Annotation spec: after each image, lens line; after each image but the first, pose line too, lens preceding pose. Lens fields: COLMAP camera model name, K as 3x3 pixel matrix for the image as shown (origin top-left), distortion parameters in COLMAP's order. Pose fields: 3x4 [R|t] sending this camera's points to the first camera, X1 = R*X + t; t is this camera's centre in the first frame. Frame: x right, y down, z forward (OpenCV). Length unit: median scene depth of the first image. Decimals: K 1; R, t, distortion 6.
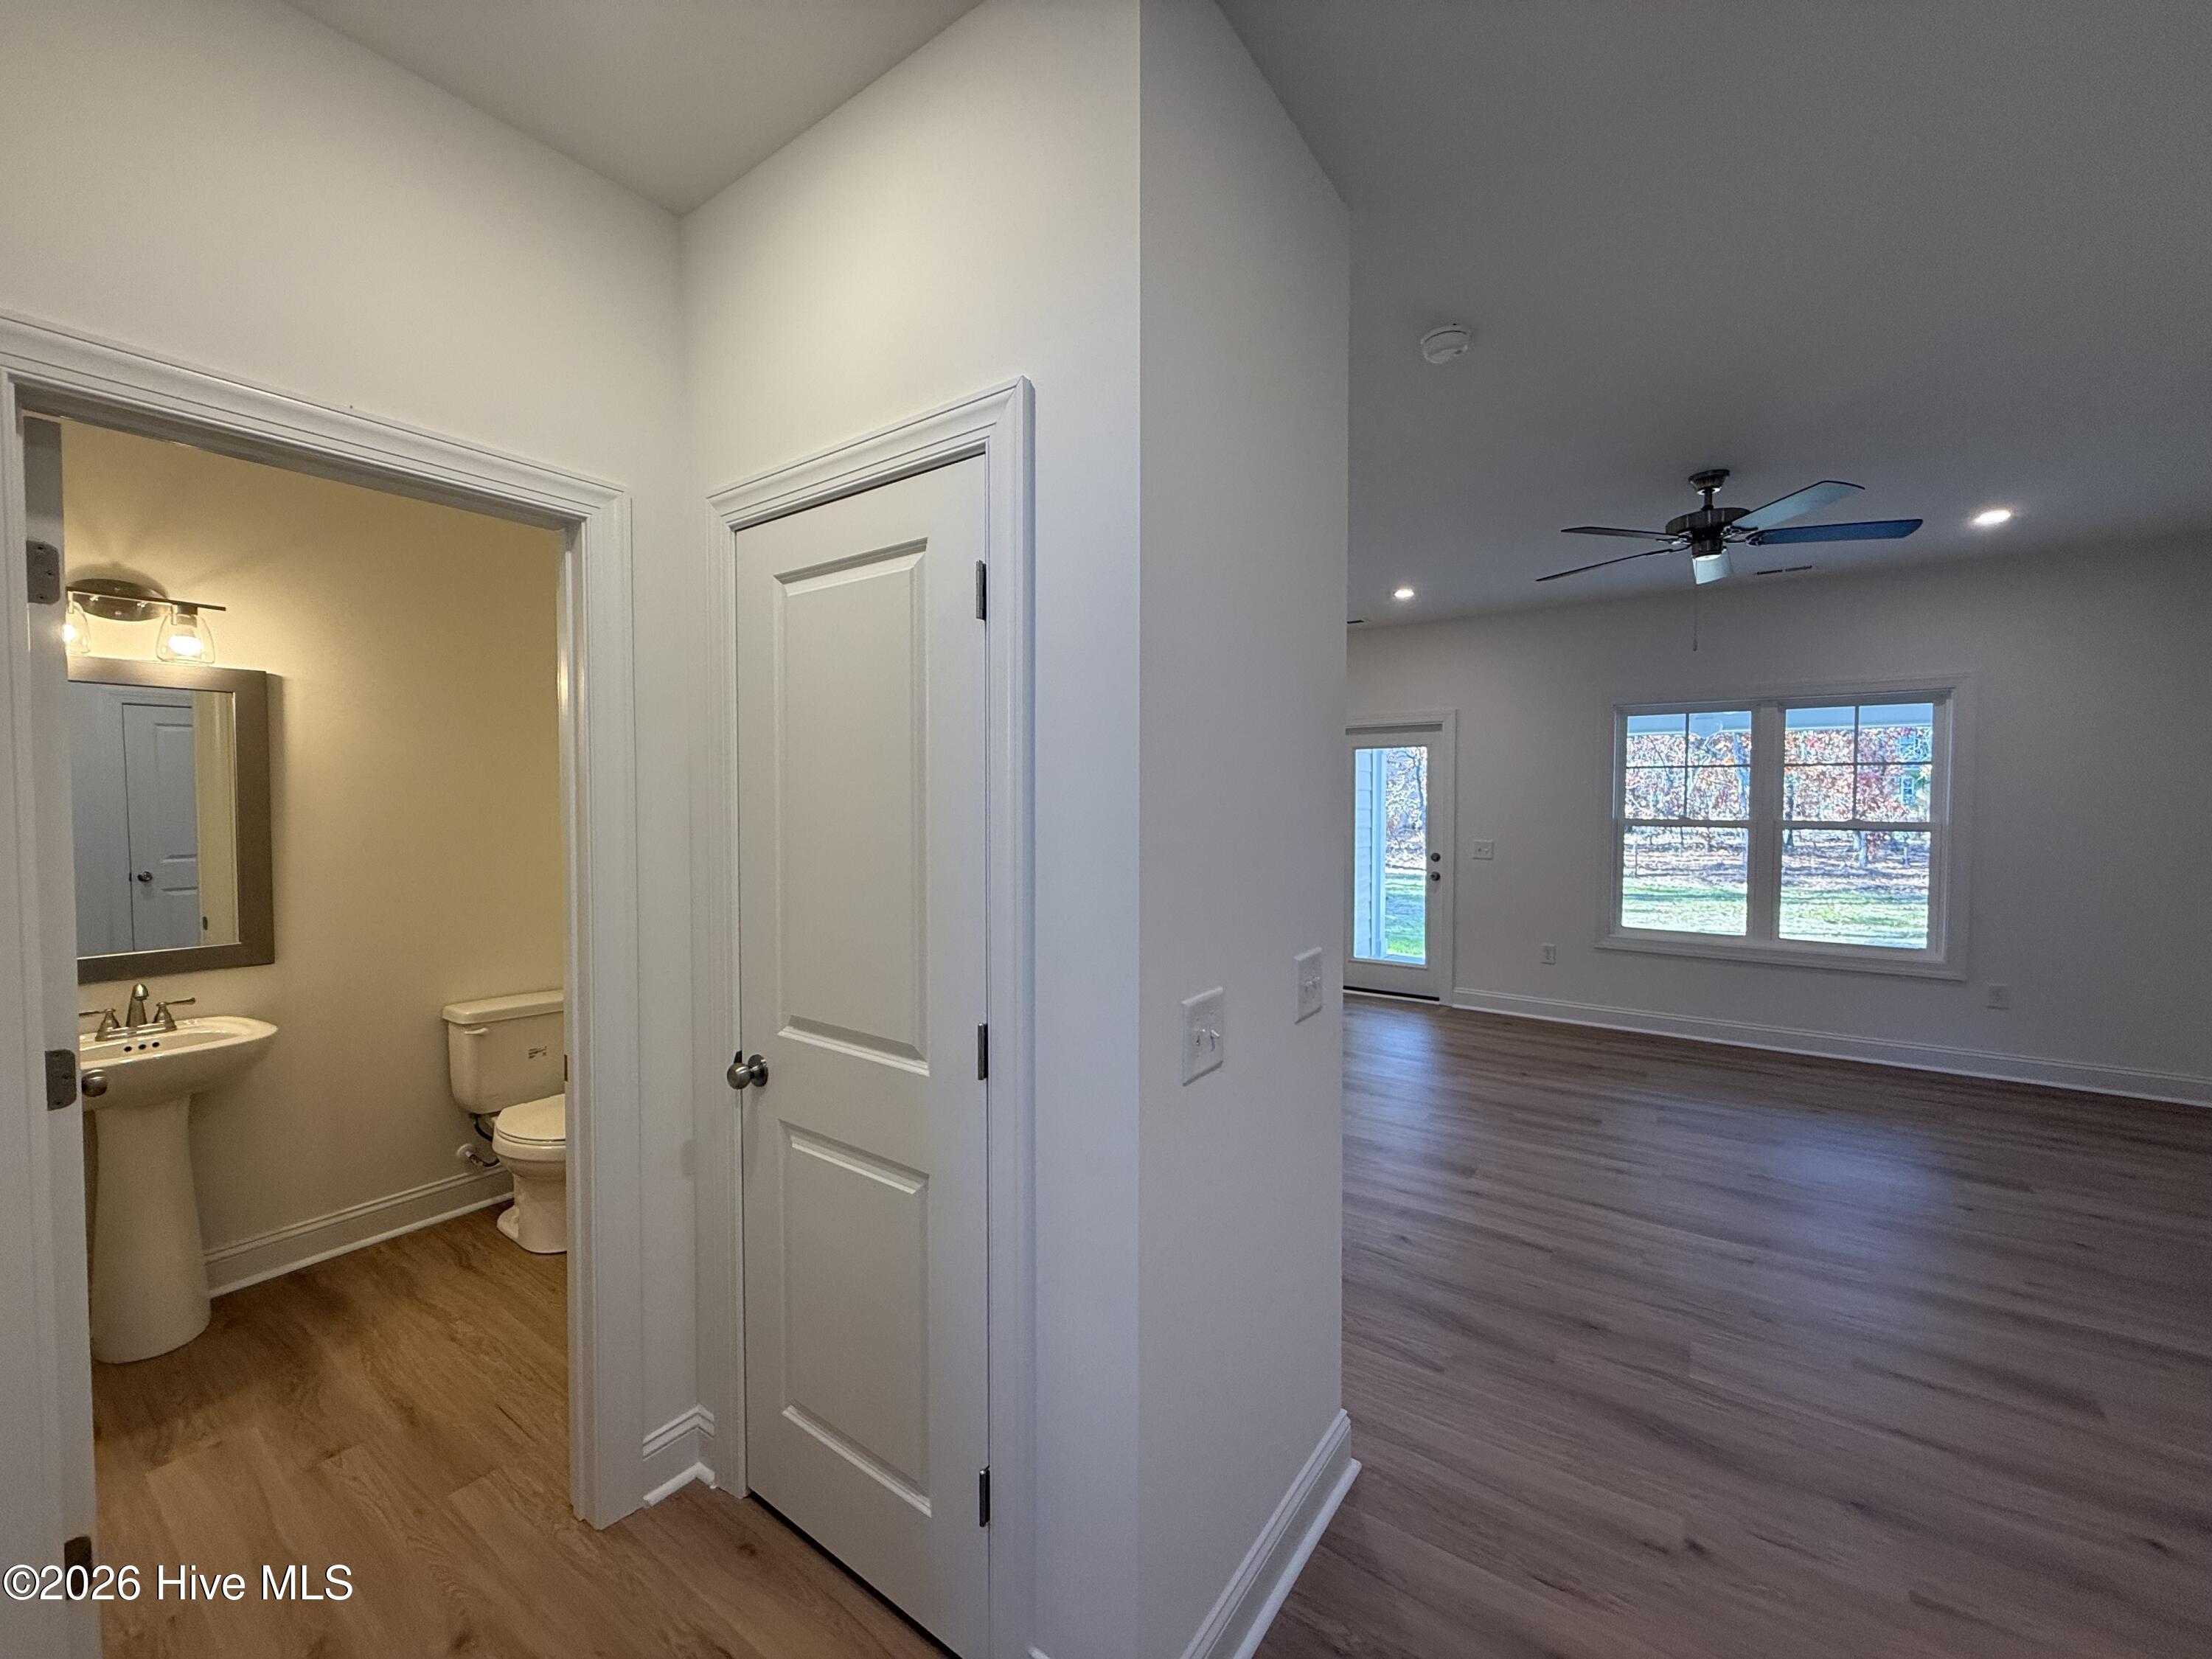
lens RADIAL K [[876.0, 0, 1097.8], [0, 876.0, 824.5], [0, 0, 1]] dist [0.000476, -0.000161]
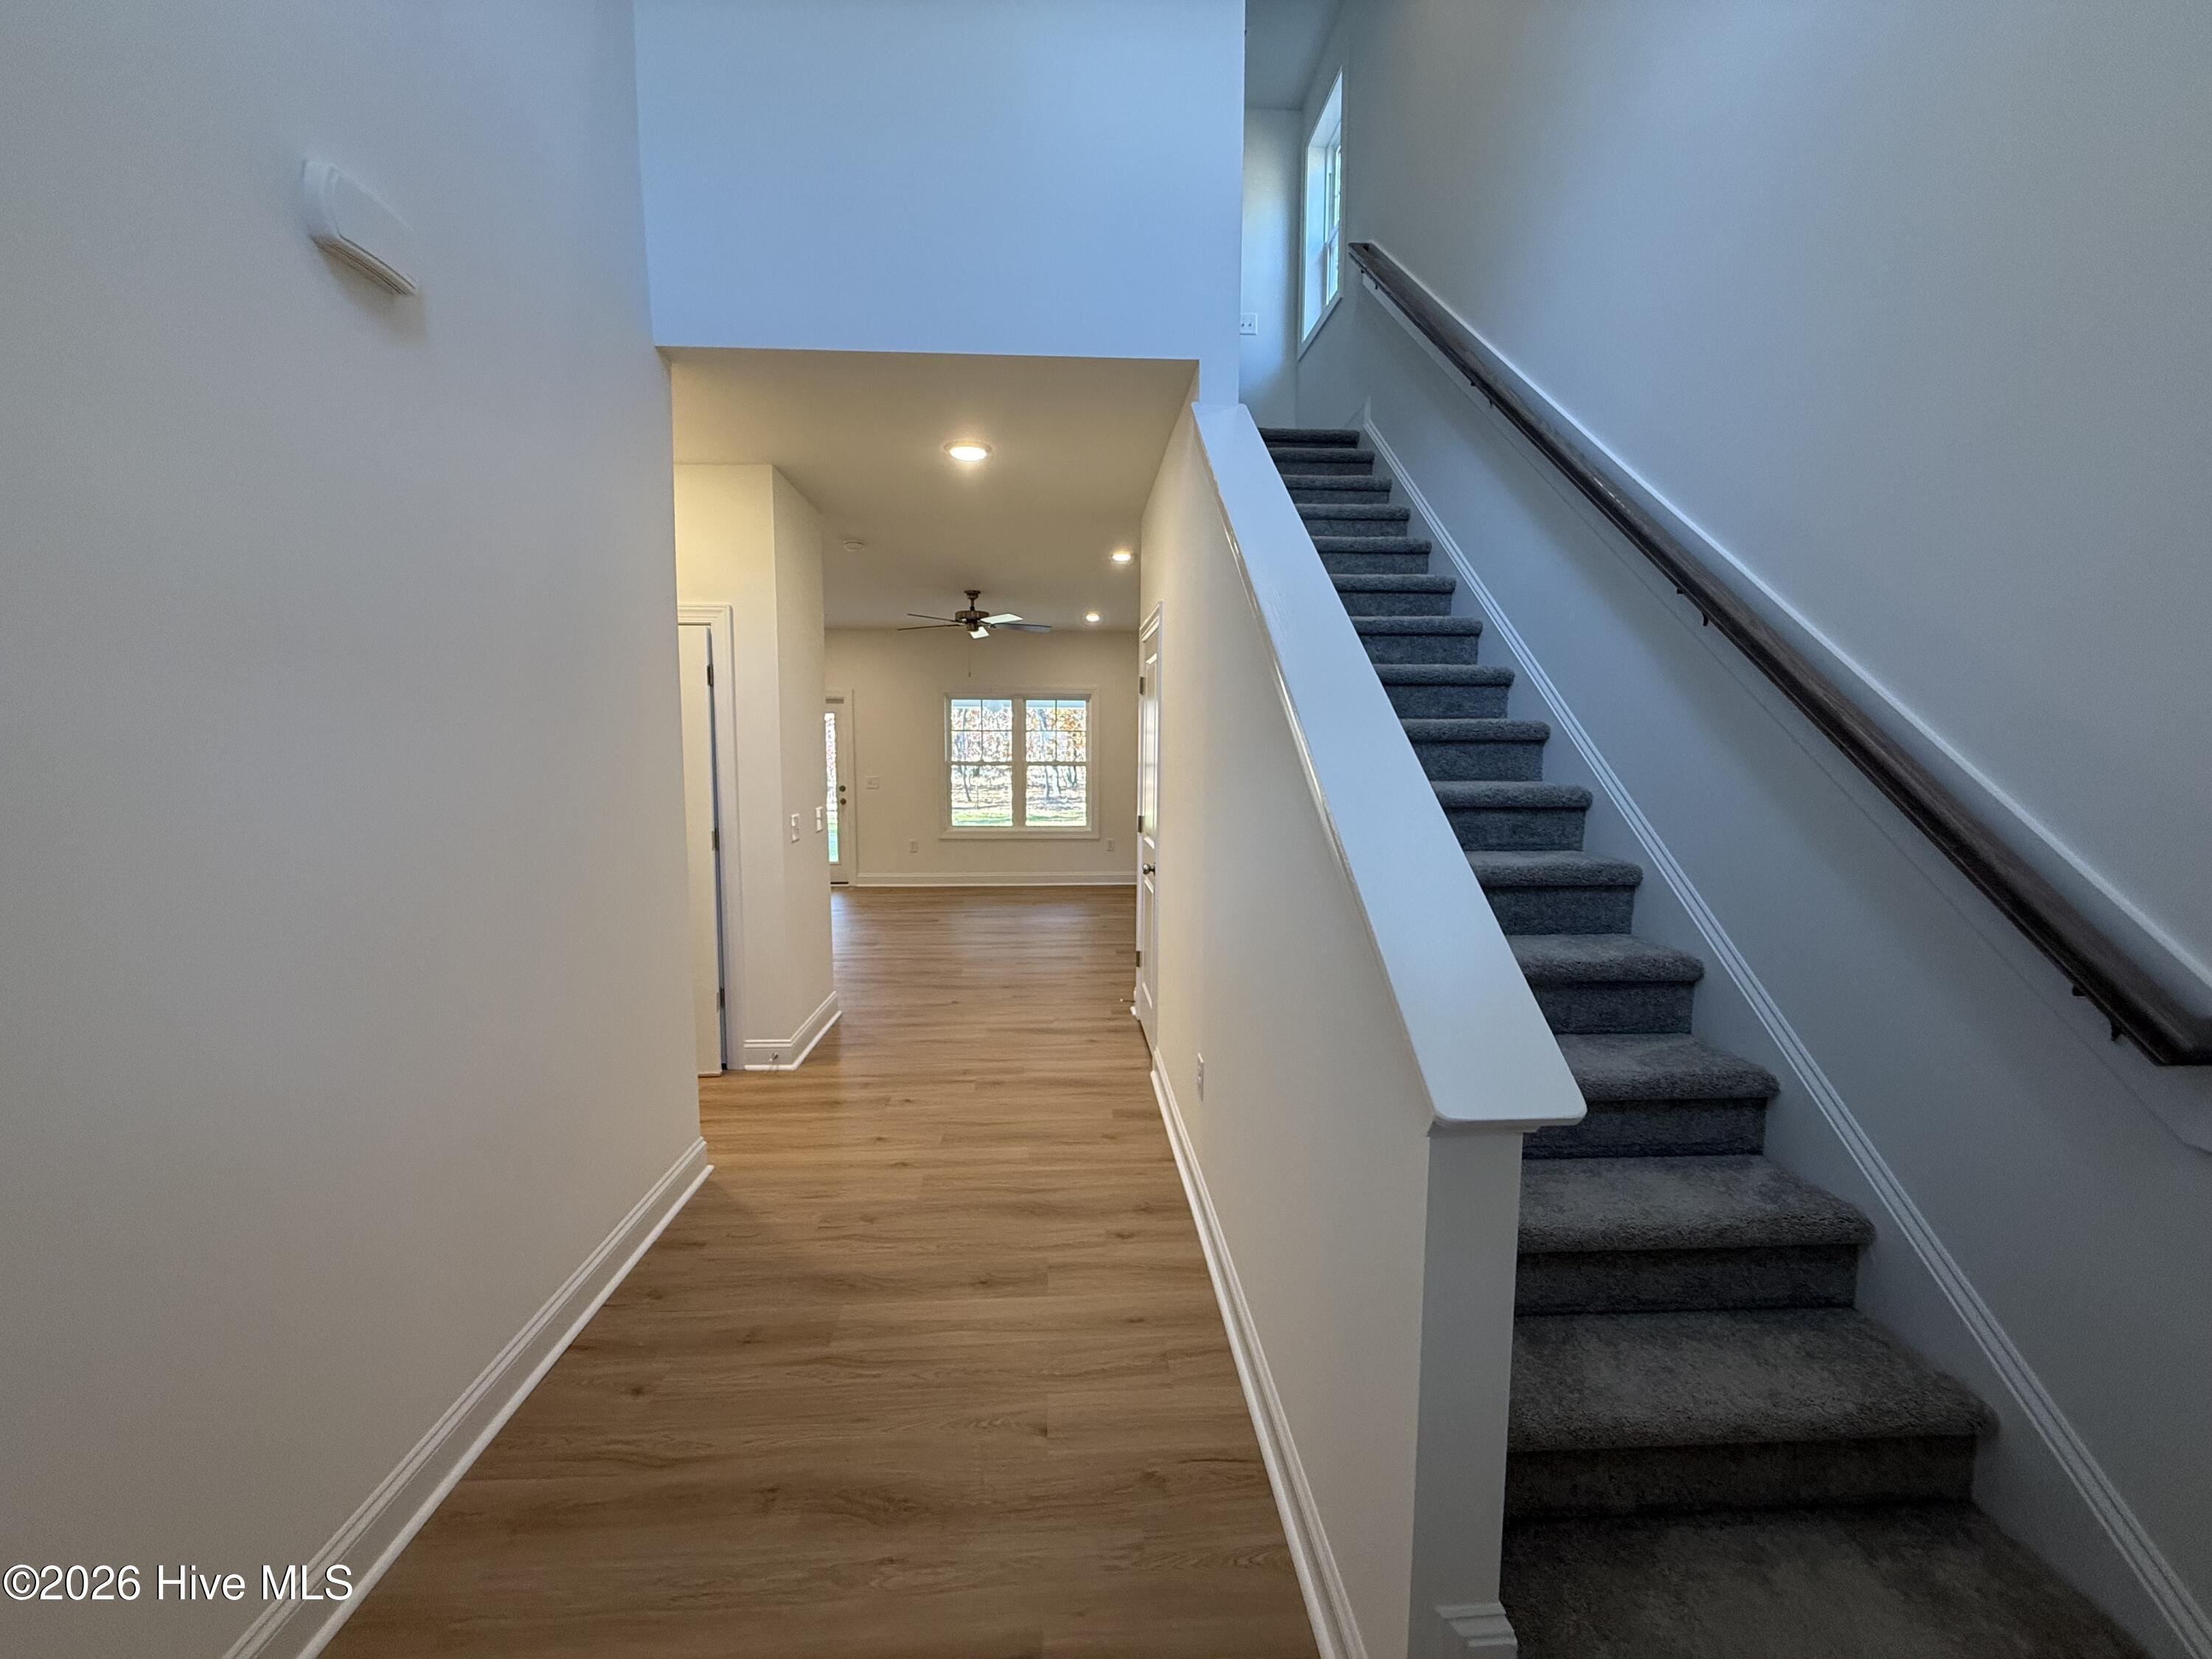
lens RADIAL K [[876.0, 0, 1097.8], [0, 876.0, 824.5], [0, 0, 1]] dist [0.000476, -0.000161]
pose [[0.779994, -0.053932, 0.623459, -0.252011], [0.018440, 0.997828, 0.063248, 0.014955], [-0.625516, -0.037836, 0.779294, -0.527369]]
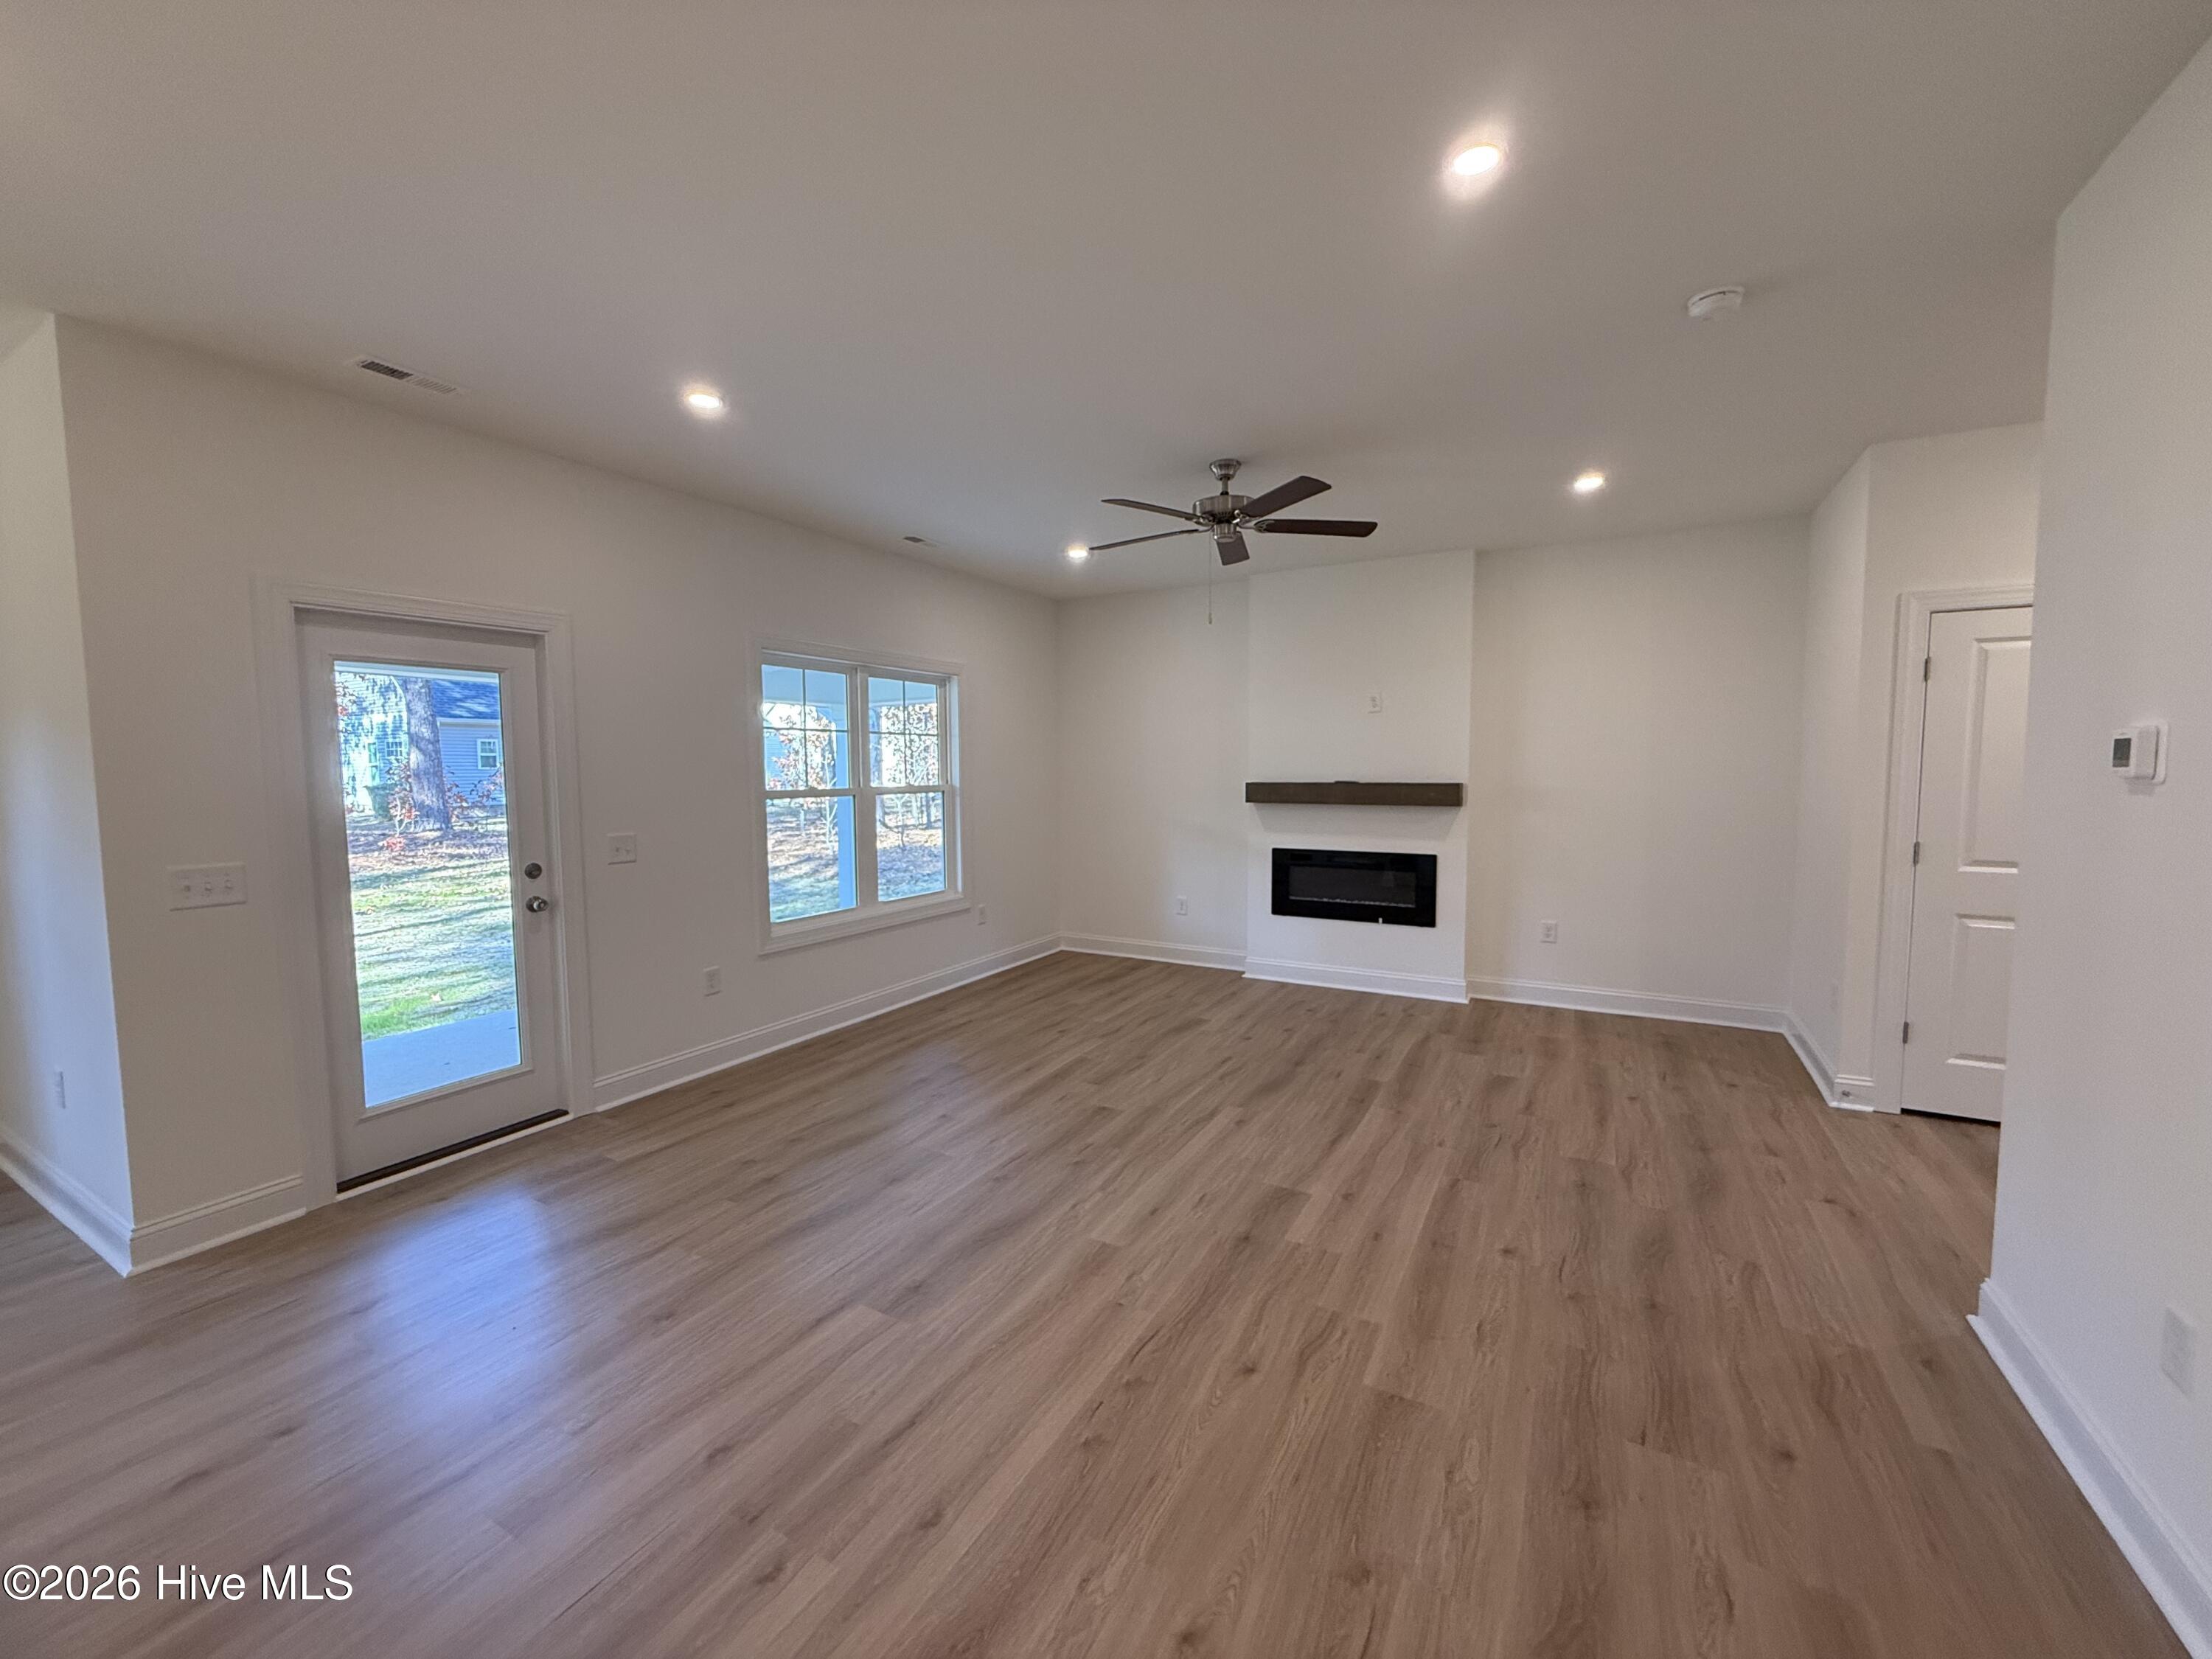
lens RADIAL K [[881.4, 0, 1106.0], [0, 881.4, 829.5], [0, 0, 1]] dist [-0.000429, -0.000213]
pose [[-0.108915, -0.070120, 0.991575, -0.264682], [0.039466, 0.996417, 0.074797, -0.020873], [-0.993267, 0.047280, -0.105758, 0.848327]]
